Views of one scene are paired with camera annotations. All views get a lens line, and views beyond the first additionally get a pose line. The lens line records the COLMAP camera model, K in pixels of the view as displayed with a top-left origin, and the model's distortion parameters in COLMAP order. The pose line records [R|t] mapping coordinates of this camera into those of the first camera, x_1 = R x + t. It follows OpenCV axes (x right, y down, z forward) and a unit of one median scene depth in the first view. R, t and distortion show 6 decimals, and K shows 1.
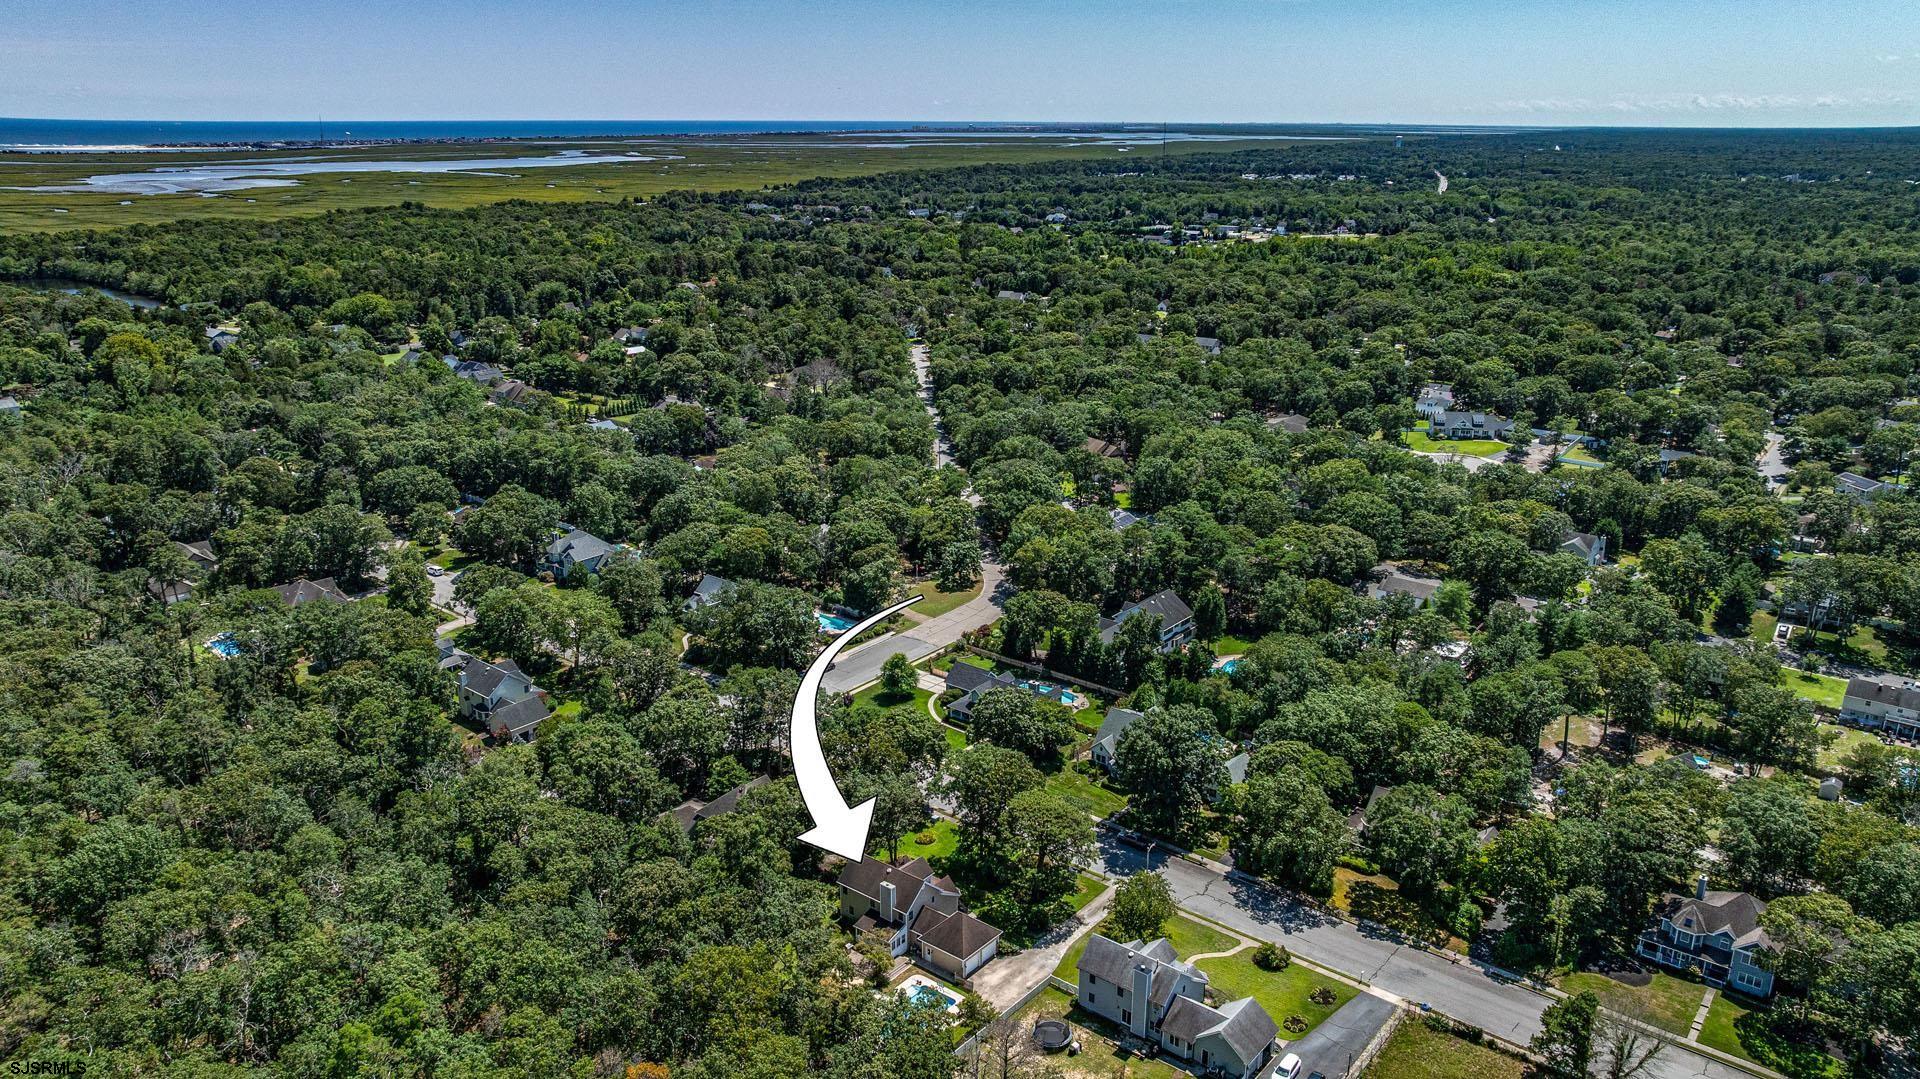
lens RADIAL K [[1354.7, 0, 964.1], [0, 1354.7, 542.3], [0, 0, 1]] dist [-0.023464, 0.020883]
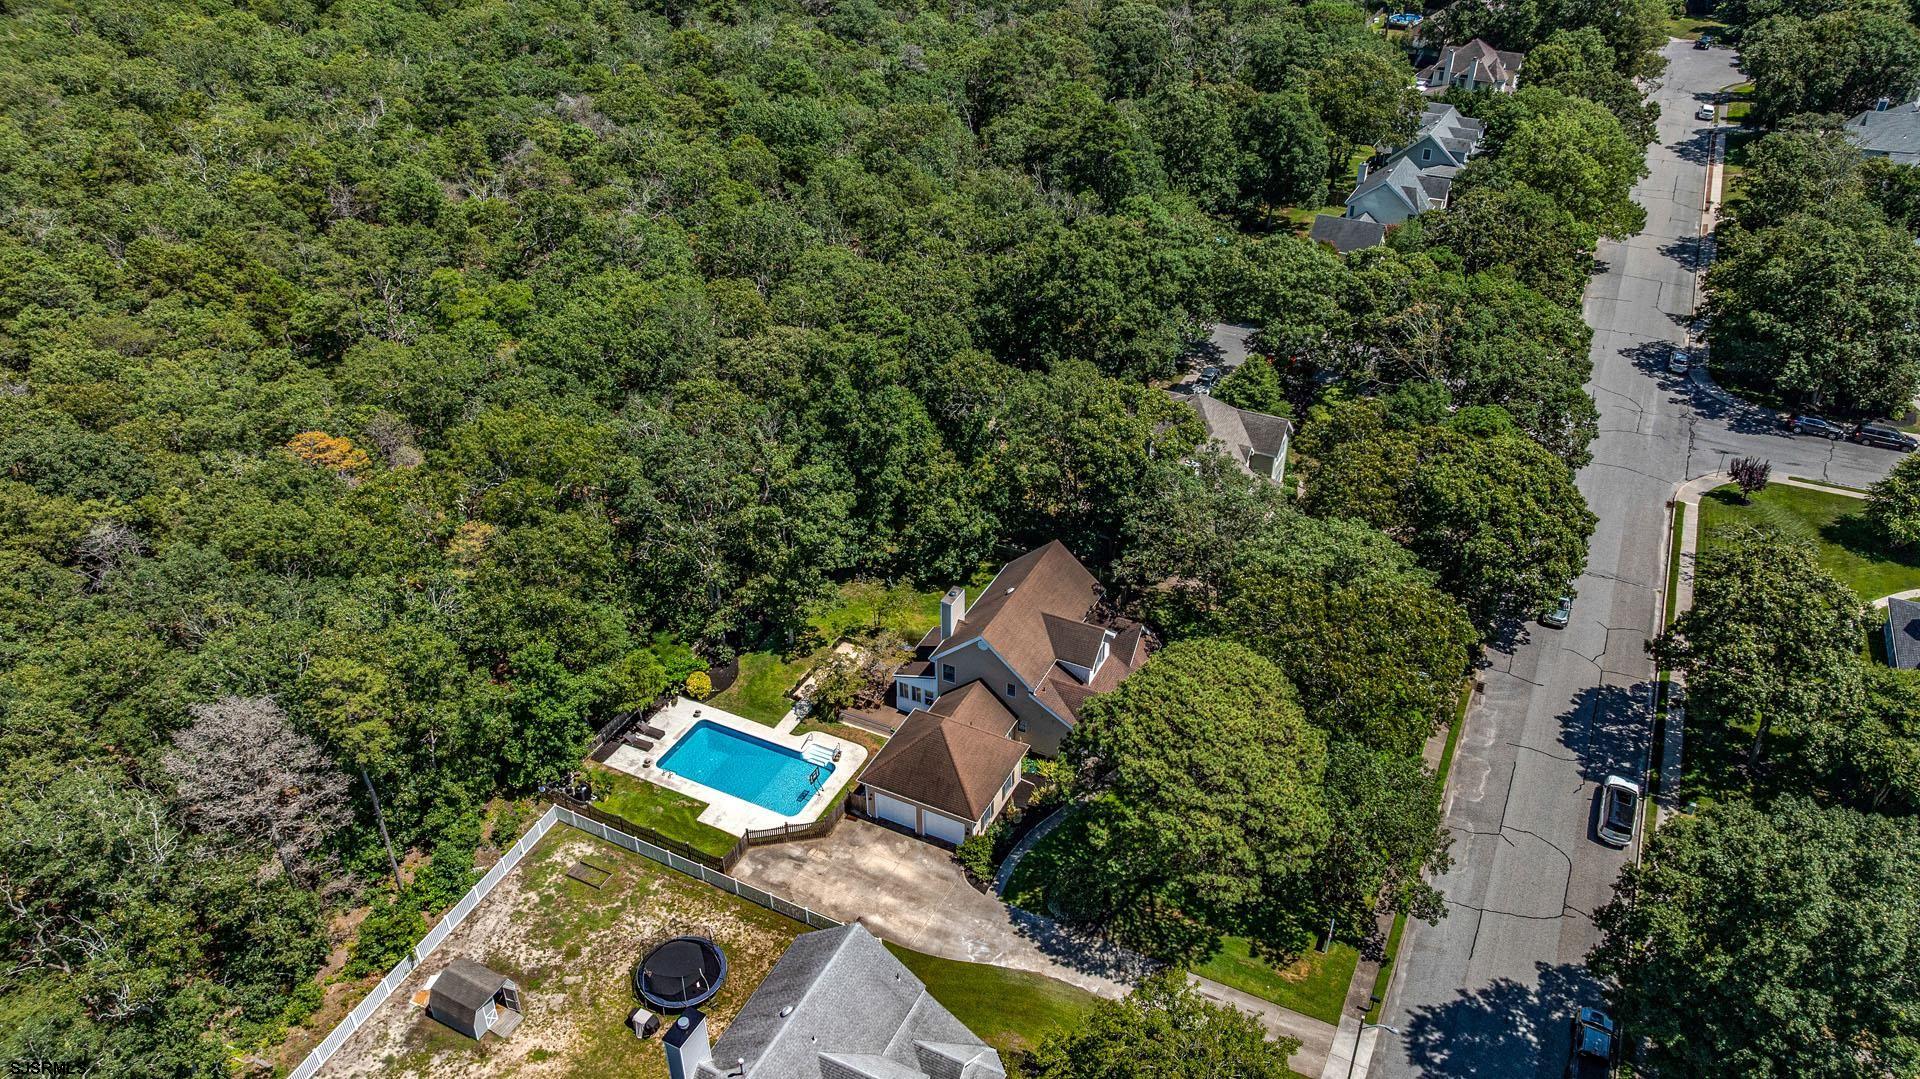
lens RADIAL K [[1354.7, 0, 967.4], [0, 1354.7, 535.1], [0, 0, 1]] dist [-0.023464, 0.020883]
pose [[0.208625, 0.519770, -0.828441, 0.355568], [-0.294825, 0.841099, 0.453466, 0.001894], [0.932499, 0.149640, 0.328716, 0.837353]]
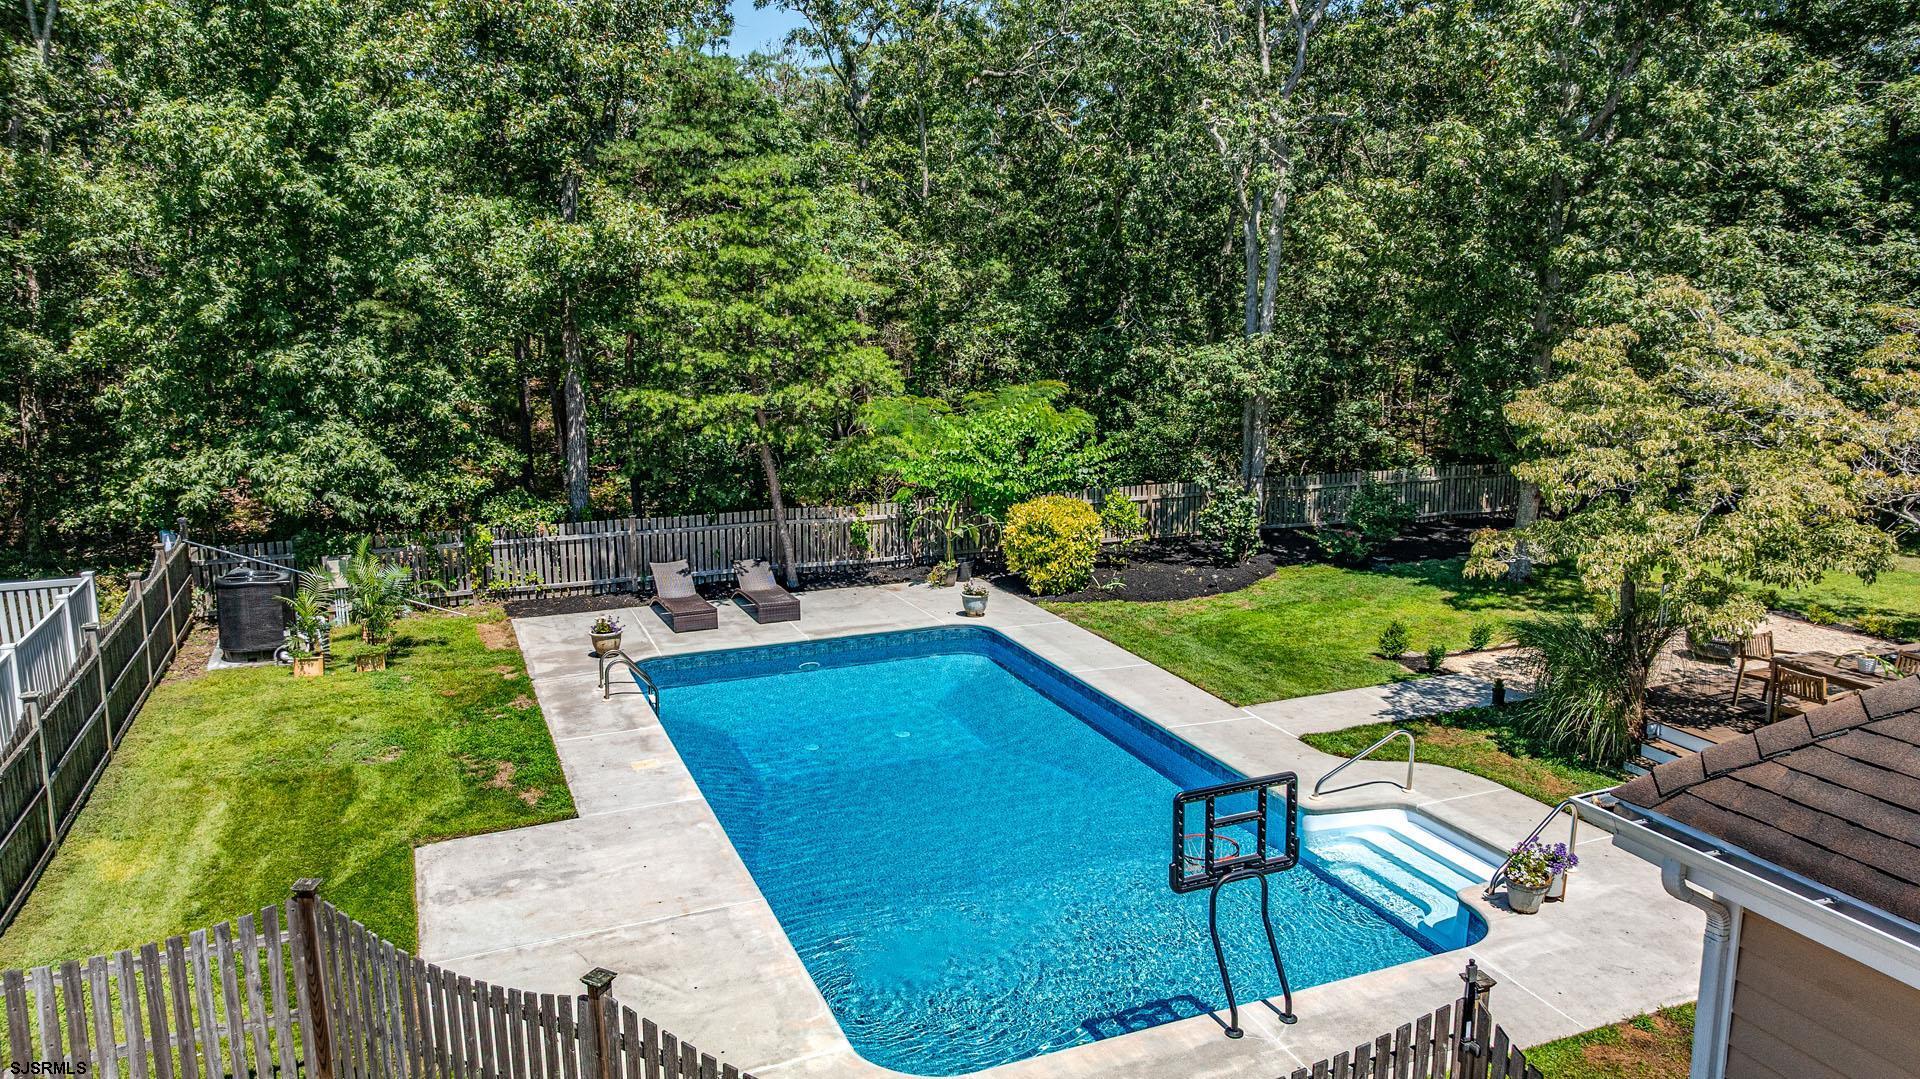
lens RADIAL K [[1354.7, 0, 959.6], [0, 1354.7, 527.4], [0, 0, 1]] dist [-0.023464, 0.020883]
pose [[-0.484832, 0.155729, -0.860631, 0.034731], [-0.267839, 0.910306, 0.315603, 0.287740], [0.832586, 0.383525, -0.399635, 0.967720]]
